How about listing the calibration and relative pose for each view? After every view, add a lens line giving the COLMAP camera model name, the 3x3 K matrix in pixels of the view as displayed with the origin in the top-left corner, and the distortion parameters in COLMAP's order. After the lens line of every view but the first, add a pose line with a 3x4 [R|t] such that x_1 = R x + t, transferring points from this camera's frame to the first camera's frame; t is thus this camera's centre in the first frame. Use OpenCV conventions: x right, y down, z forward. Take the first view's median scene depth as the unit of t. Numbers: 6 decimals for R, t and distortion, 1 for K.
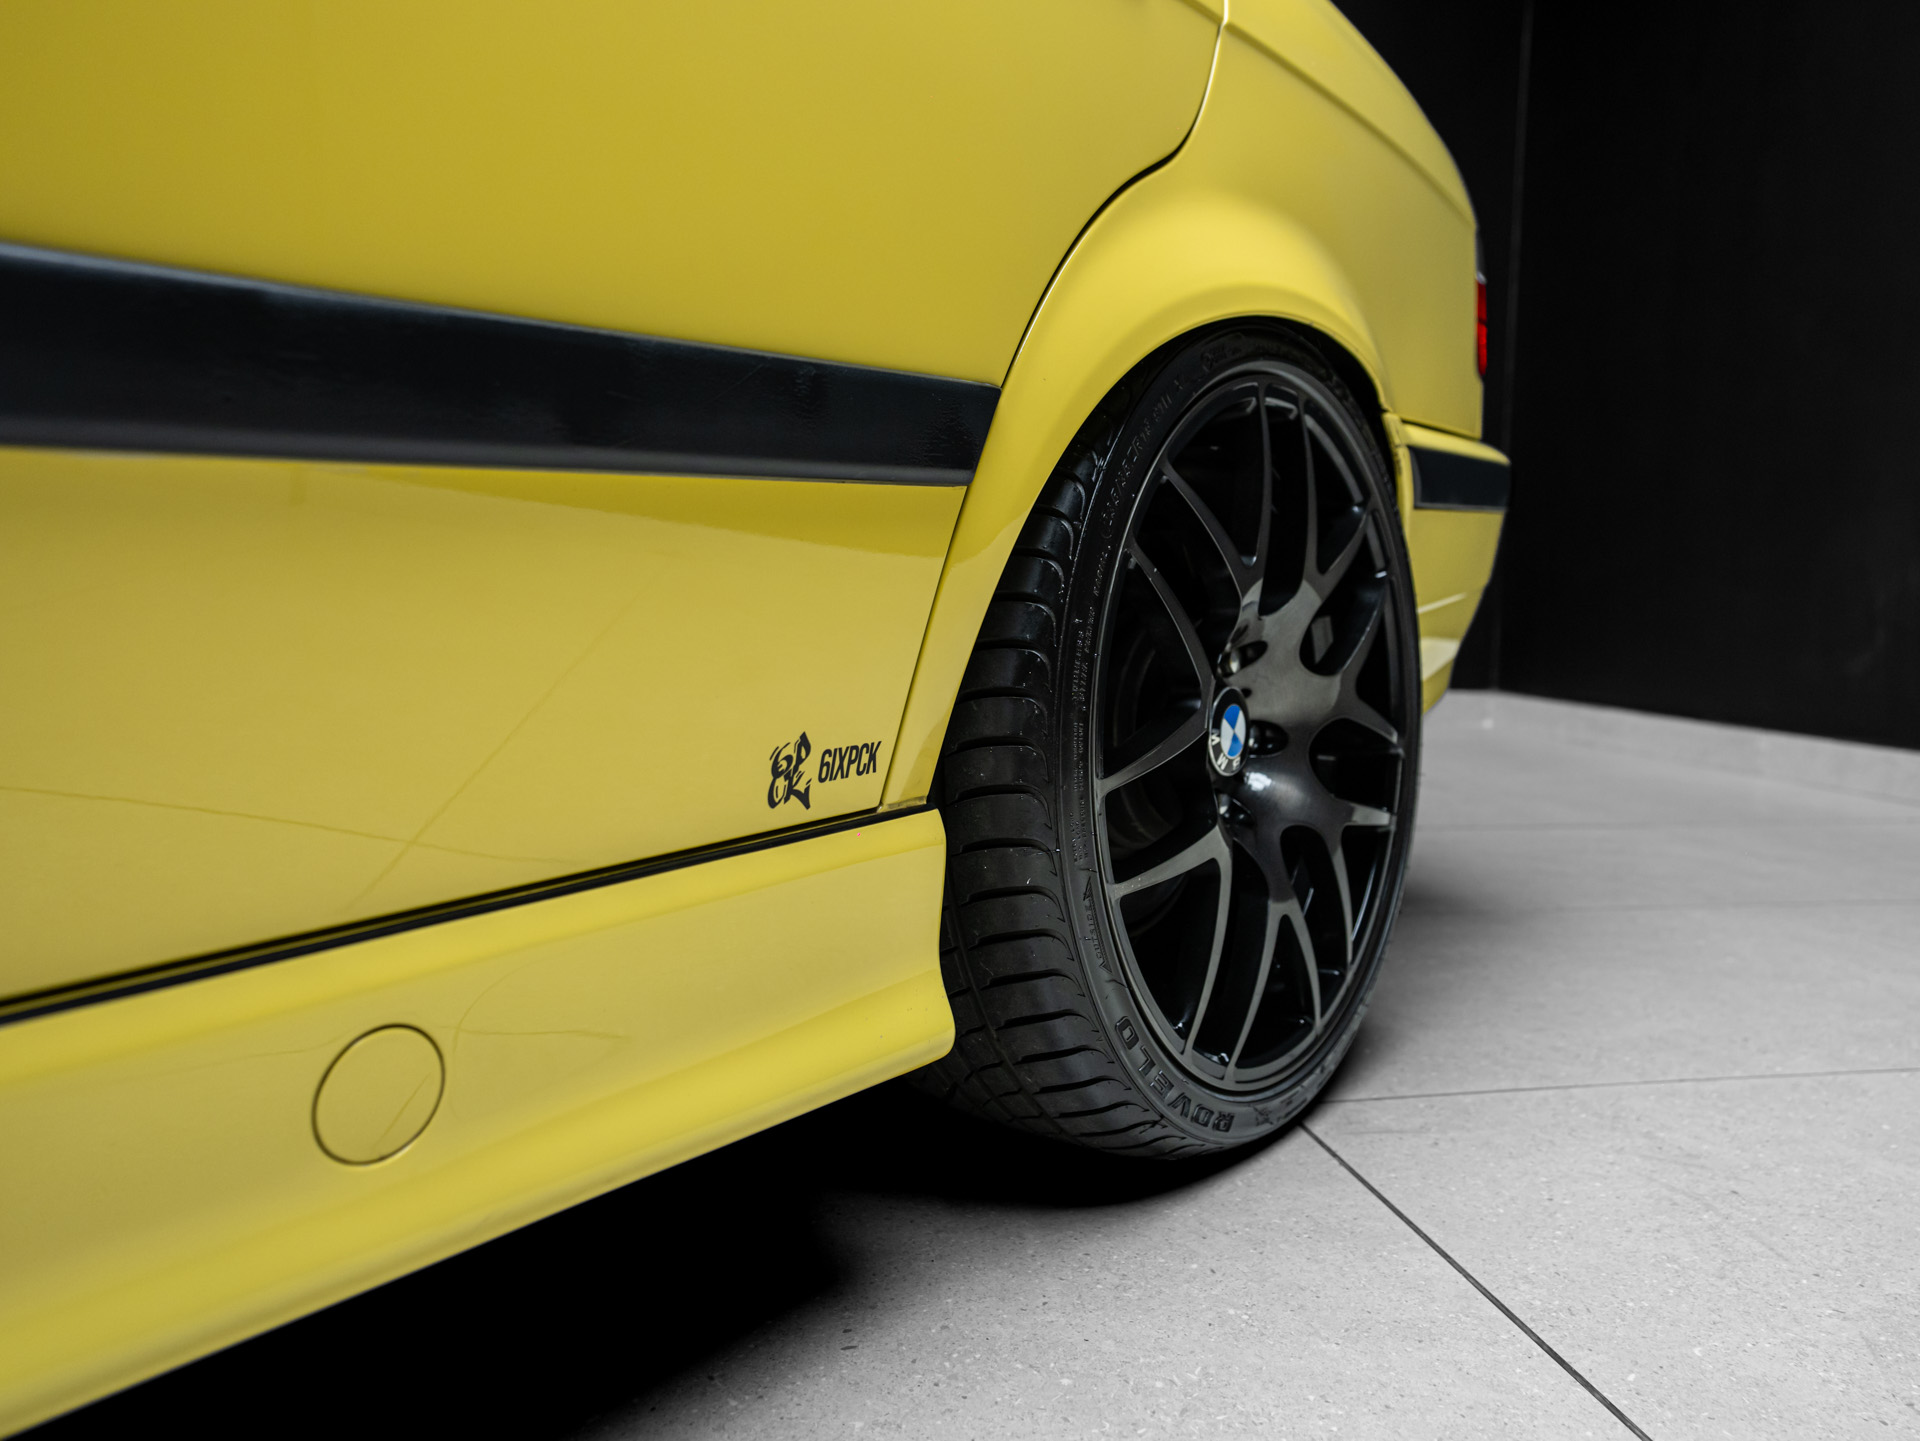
lens RADIAL K [[1432.8, 0, 953.3], [0, 1432.8, 718.4], [0, 0, 1]] dist [-0.020554, 0.057392]
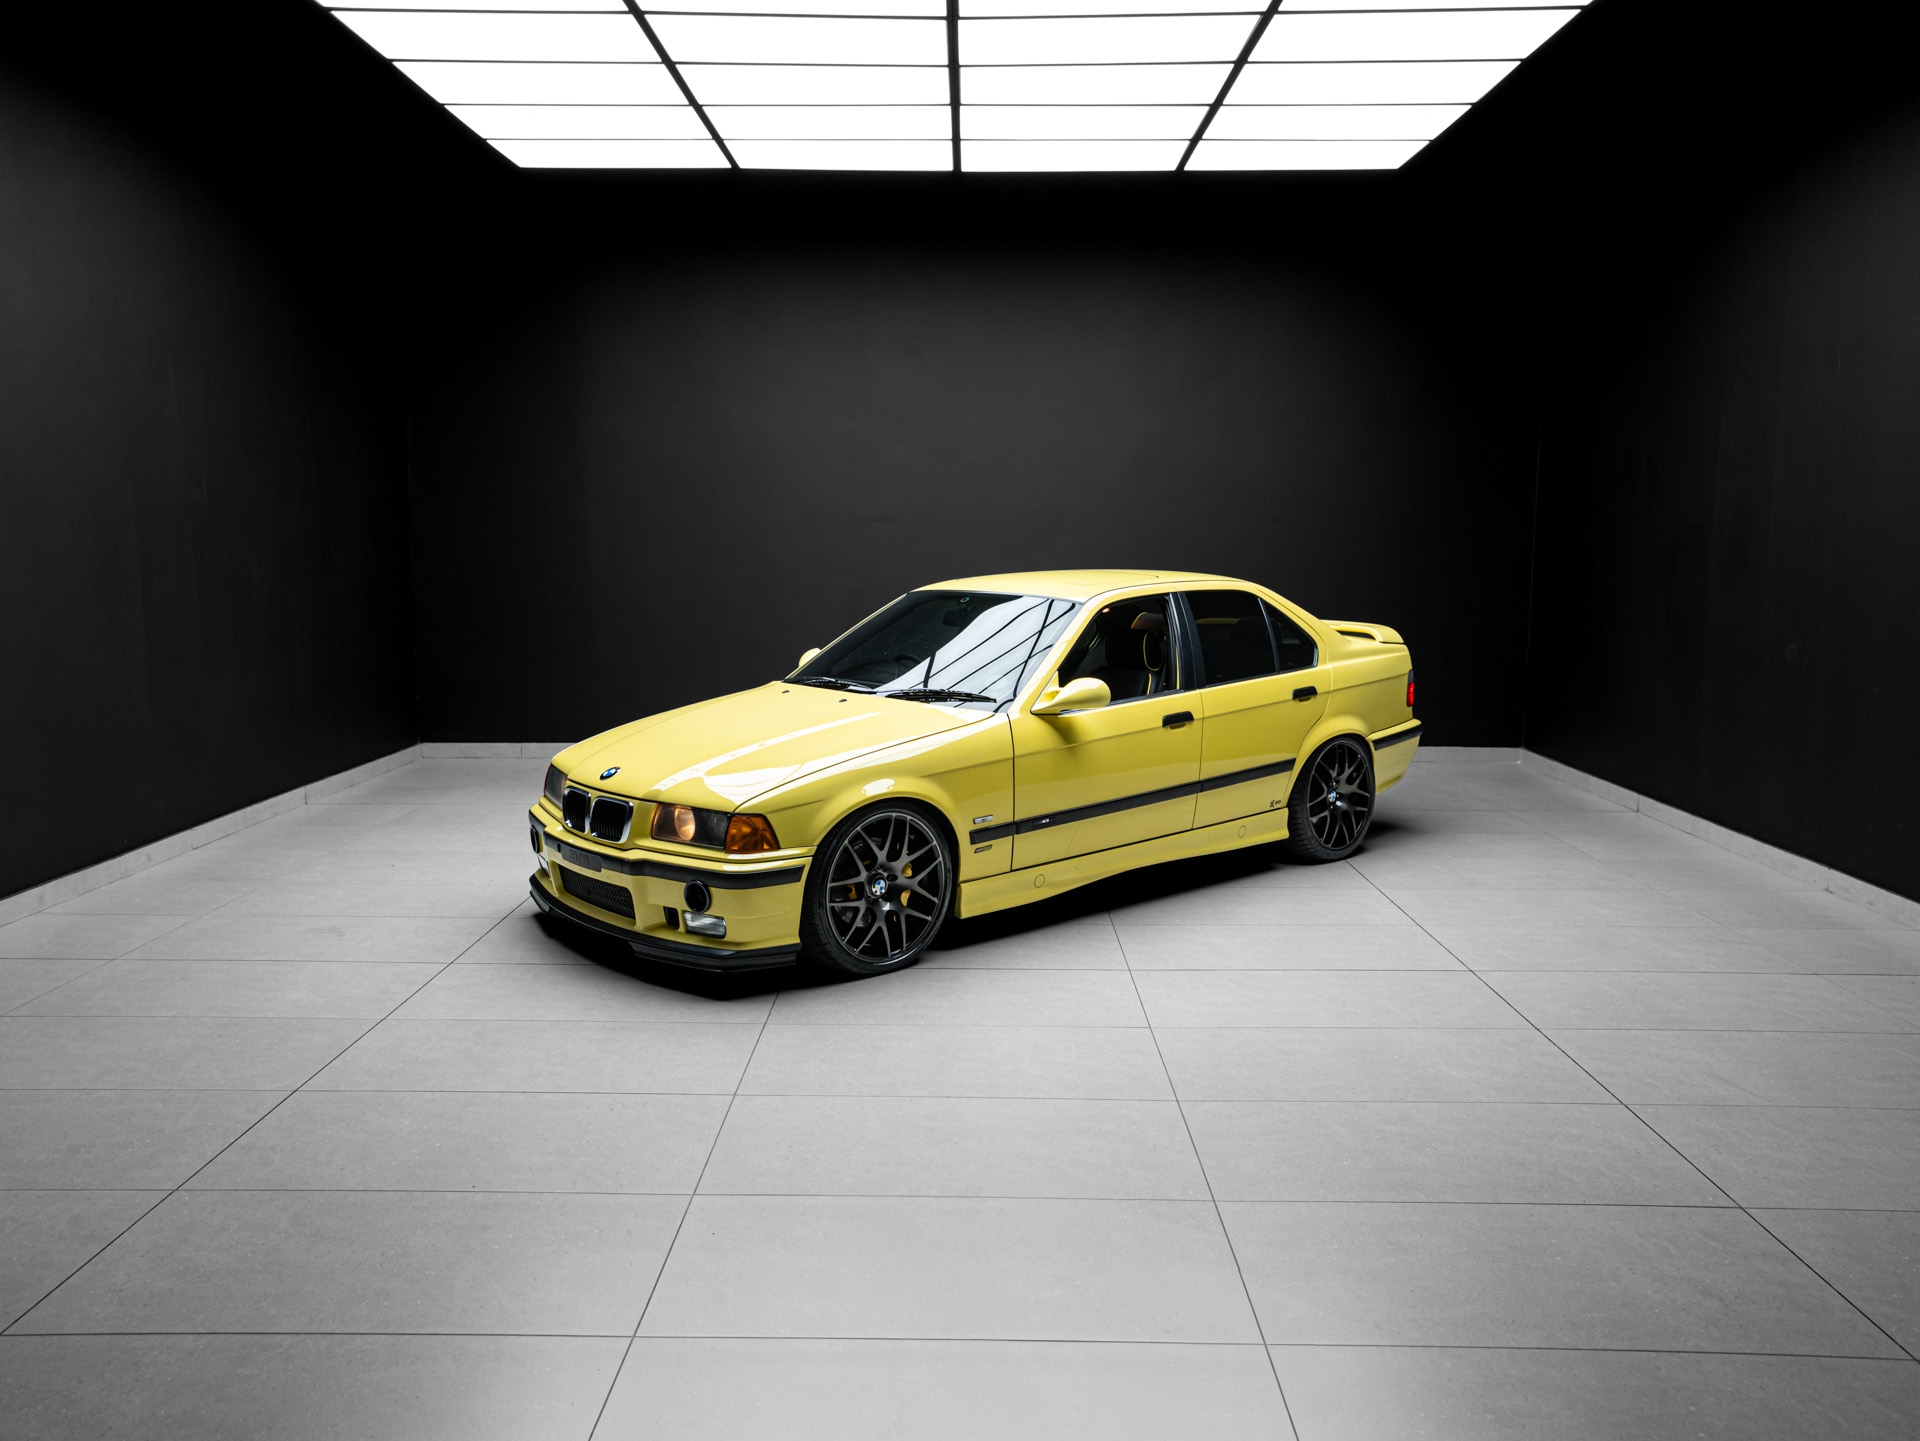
lens RADIAL K [[1471.4, 0, 946.5], [0, 1471.4, 726.6], [0, 0, 1]] dist [-0.000510, -0.000572]
pose [[0.982677, 0.011673, -0.184960, -0.349725], [-0.005771, 0.999458, 0.032421, -0.612630], [0.185238, -0.030792, 0.982211, -7.040560]]
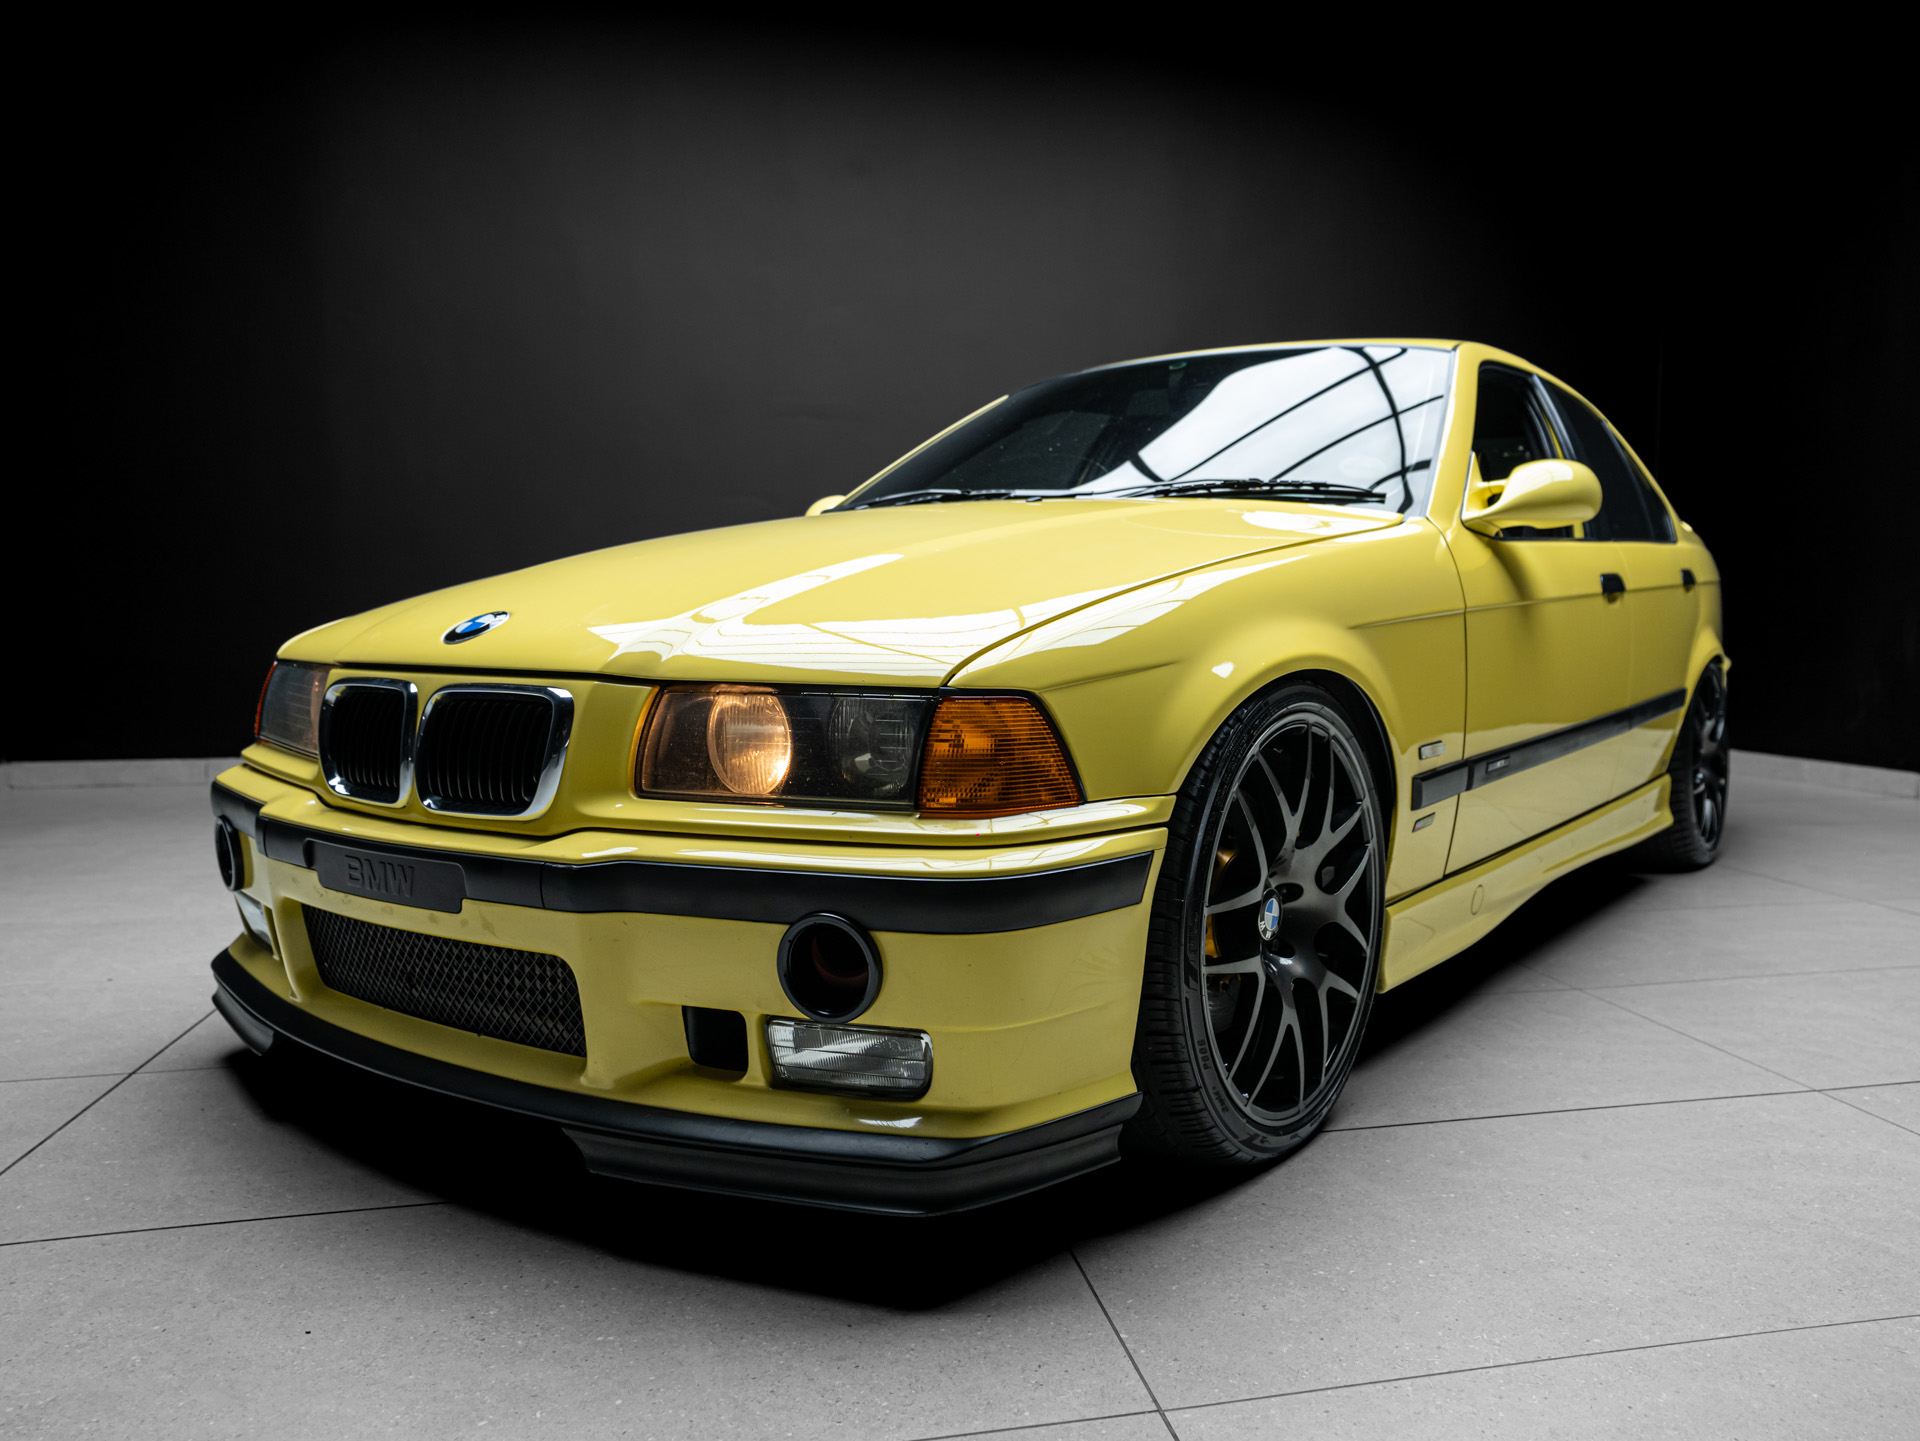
lens RADIAL K [[1430.3, 0, 1076.2], [0, 1430.3, 727.1], [0, 0, 1]] dist [-0.022997, 0.060374]
pose [[0.997169, -0.014126, 0.073849, -2.168977], [0.016081, 0.999534, -0.025946, 0.001643], [-0.073448, 0.027060, 0.996932, -3.349323]]
